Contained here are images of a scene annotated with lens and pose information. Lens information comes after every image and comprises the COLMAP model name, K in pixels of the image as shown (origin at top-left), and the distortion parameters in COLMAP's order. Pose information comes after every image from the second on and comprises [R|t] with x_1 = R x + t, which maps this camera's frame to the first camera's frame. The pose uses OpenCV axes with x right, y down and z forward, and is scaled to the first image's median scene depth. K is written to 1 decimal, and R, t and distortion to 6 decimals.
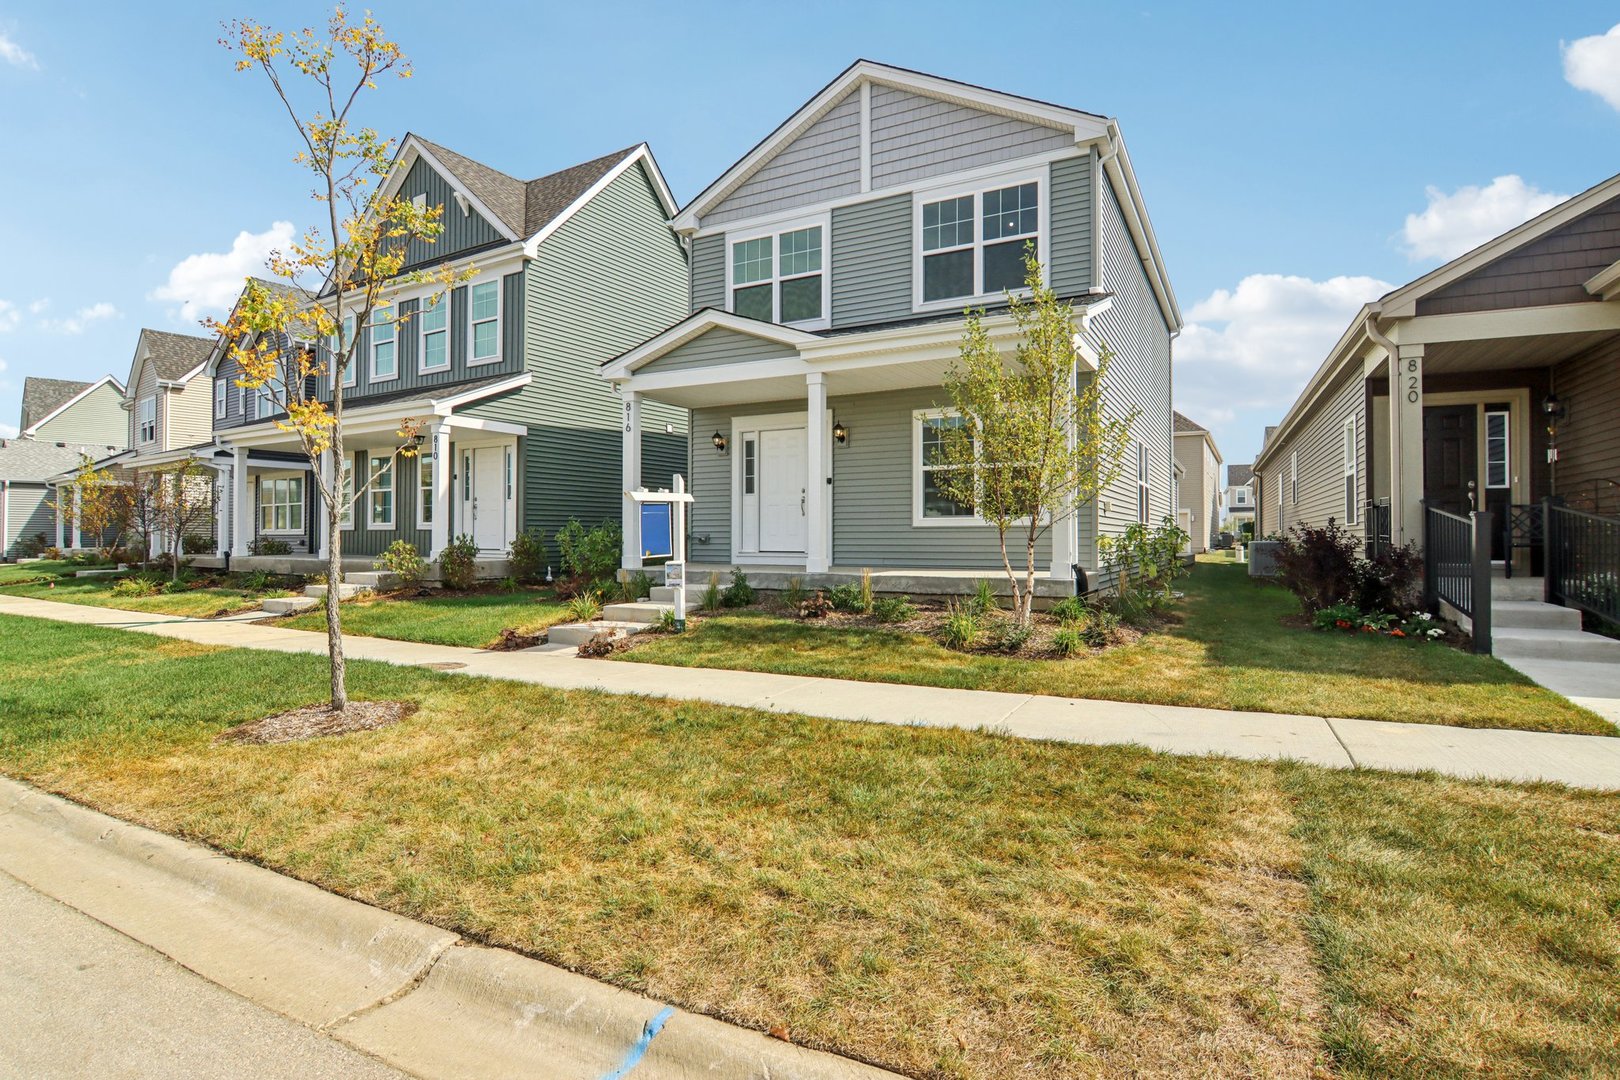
lens RADIAL K [[818.9, 0, 810.0], [0, 818.9, 540.0], [0, 0, 1]] dist [-0.003036, -0.001007]
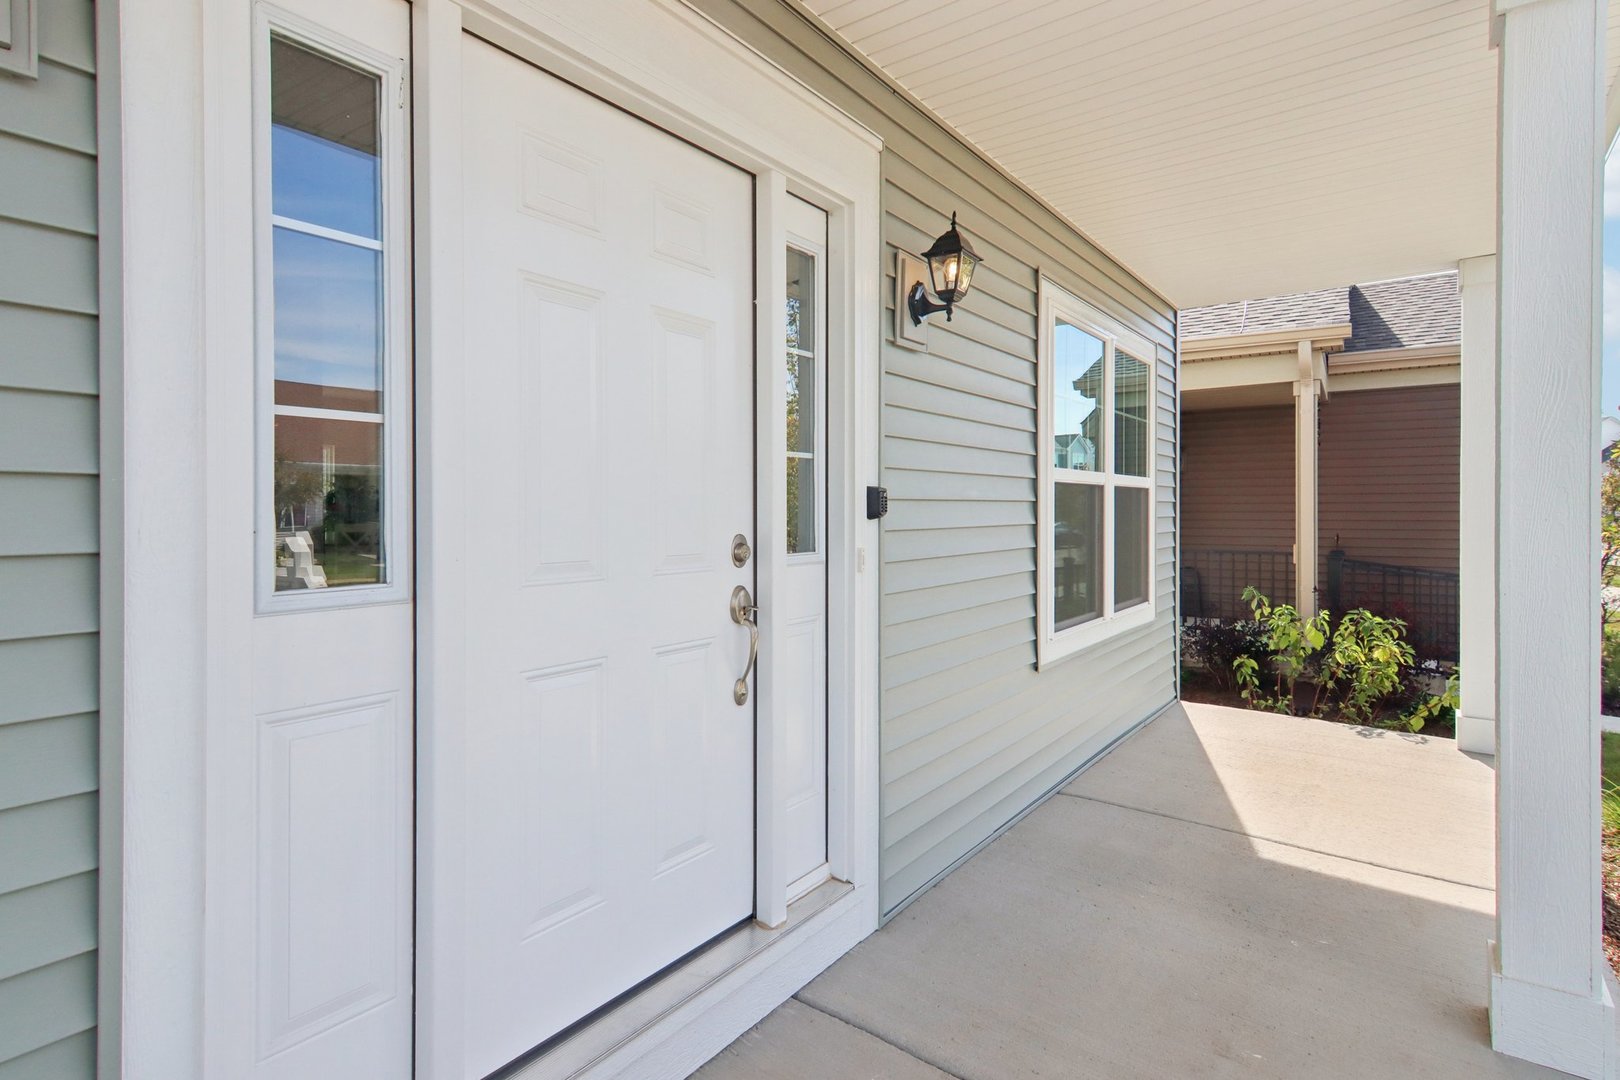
lens RADIAL K [[832.2, 0, 811.0], [0, 832.2, 529.0], [0, 0, 1]] dist [-0.006244, -0.001310]
pose [[0.134912, -0.006609, 0.990835, -0.163910], [-0.006198, 0.999953, 0.007514, -0.063768], [-0.990838, -0.007155, 0.134865, 0.931542]]
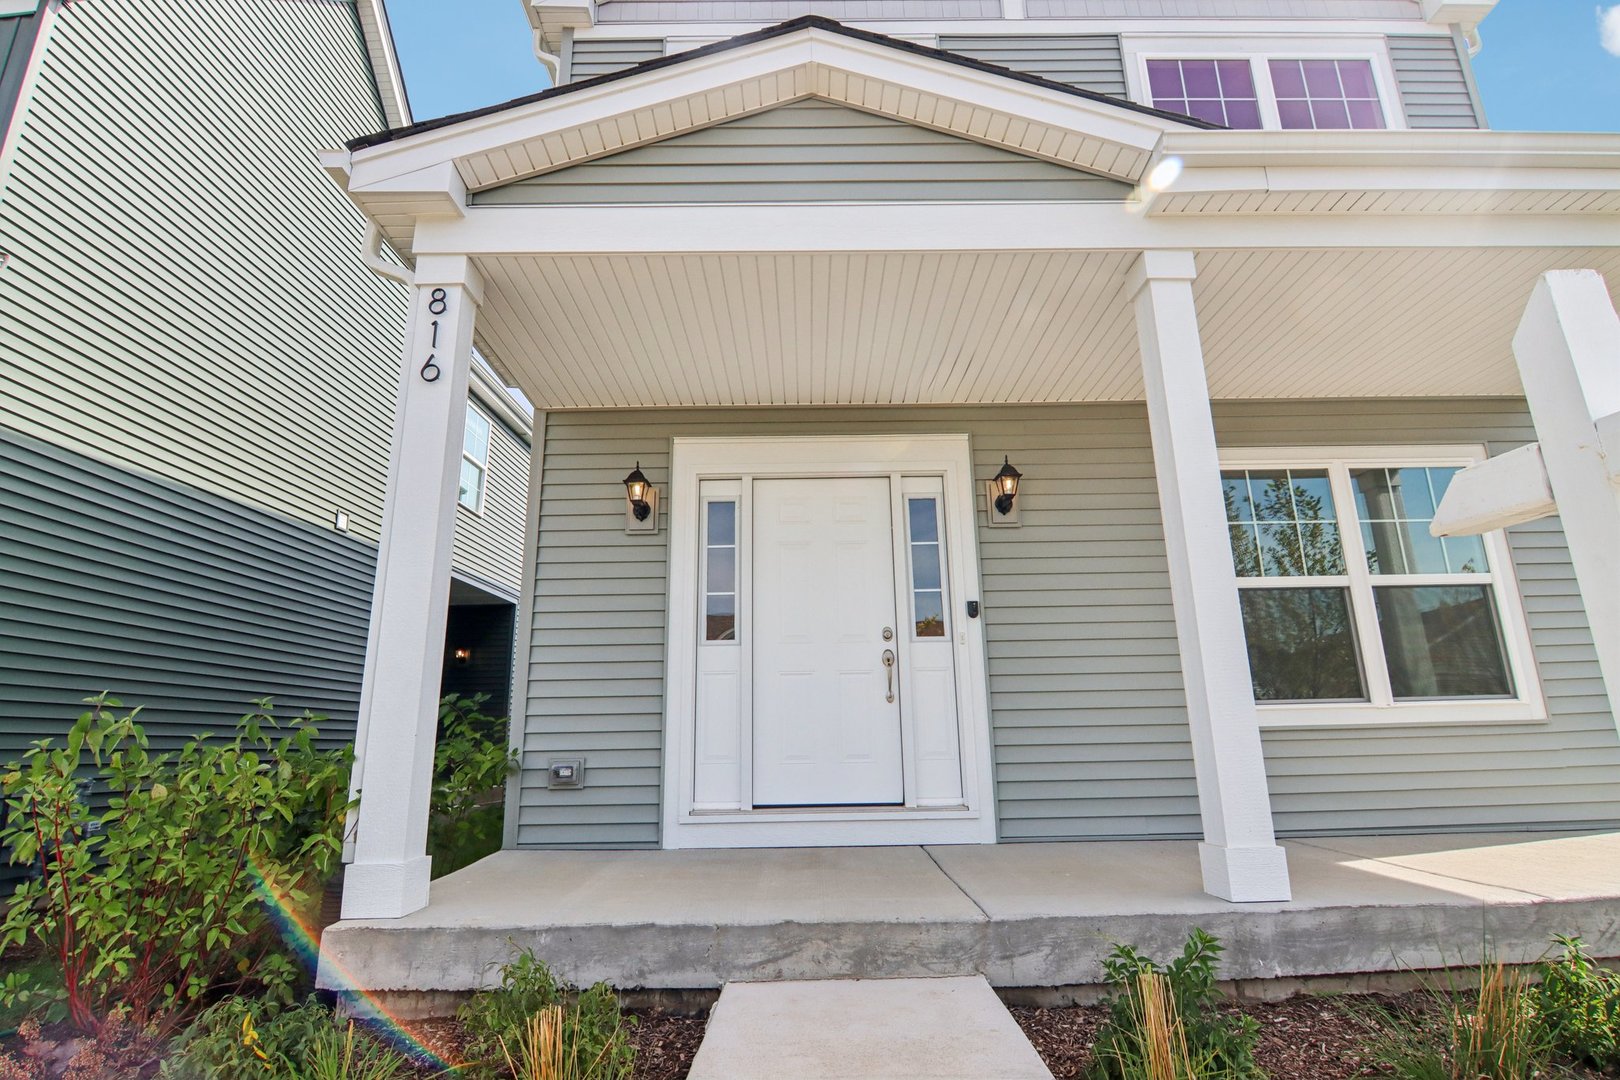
lens RADIAL K [[832.2, 0, 811.0], [0, 832.2, 529.0], [0, 0, 1]] dist [-0.006244, -0.001310]
pose [[0.880115, 0.106846, 0.462582, -0.214667], [0.017340, 0.966462, -0.256222, -0.009101], [-0.474444, 0.233526, 0.848745, 0.655940]]
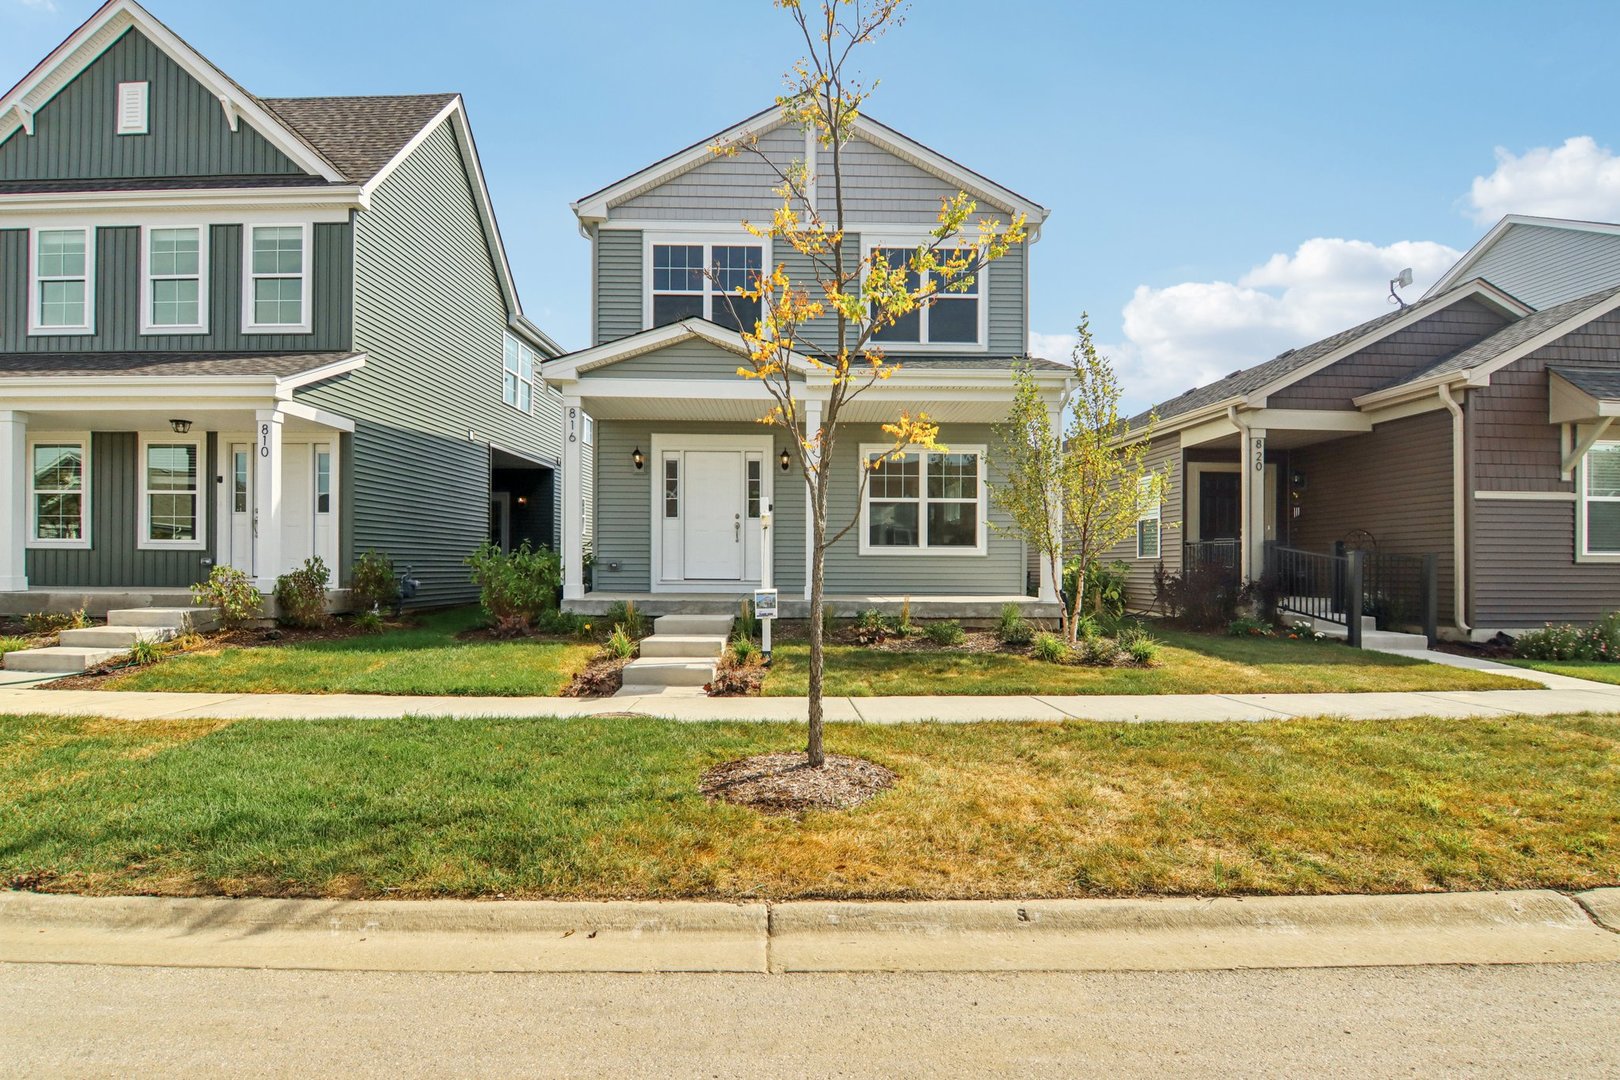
lens RADIAL K [[825.3, 0, 809.7], [0, 825.3, 578.6], [0, 0, 1]] dist [-0.003939, -0.001143]
pose [[0.871167, -0.000843, 0.490985, -0.398732], [-0.005144, 0.999928, 0.010844, 0.002262], [-0.490959, -0.011972, 0.871100, 0.102190]]
